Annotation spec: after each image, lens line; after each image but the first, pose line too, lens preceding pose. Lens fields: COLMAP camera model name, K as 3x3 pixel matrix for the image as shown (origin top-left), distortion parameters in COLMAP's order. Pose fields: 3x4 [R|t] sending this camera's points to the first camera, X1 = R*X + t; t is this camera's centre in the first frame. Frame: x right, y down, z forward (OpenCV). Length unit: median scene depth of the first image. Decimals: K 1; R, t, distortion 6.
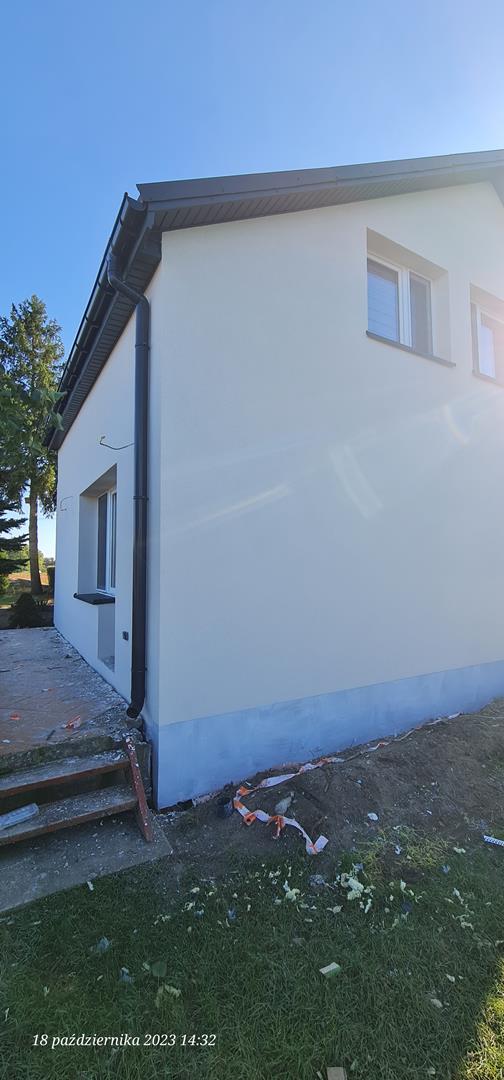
lens RADIAL K [[444.0, 0, 252.0], [0, 444.0, 540.0], [0, 0, 1]] dist [-0.008666, 0.000023]
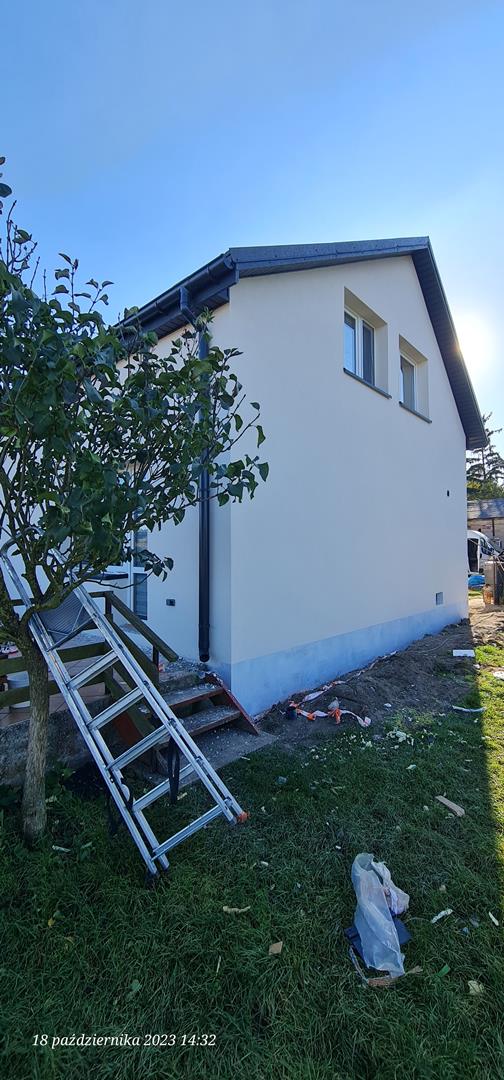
lens RADIAL K [[444.0, 0, 252.0], [0, 444.0, 540.0], [0, 0, 1]] dist [-0.008666, 0.000023]
pose [[0.954940, 0.008624, 0.296674, -0.518444], [-0.018909, 0.999315, 0.031815, 0.002374], [-0.296197, -0.035991, 0.954449, -0.260158]]
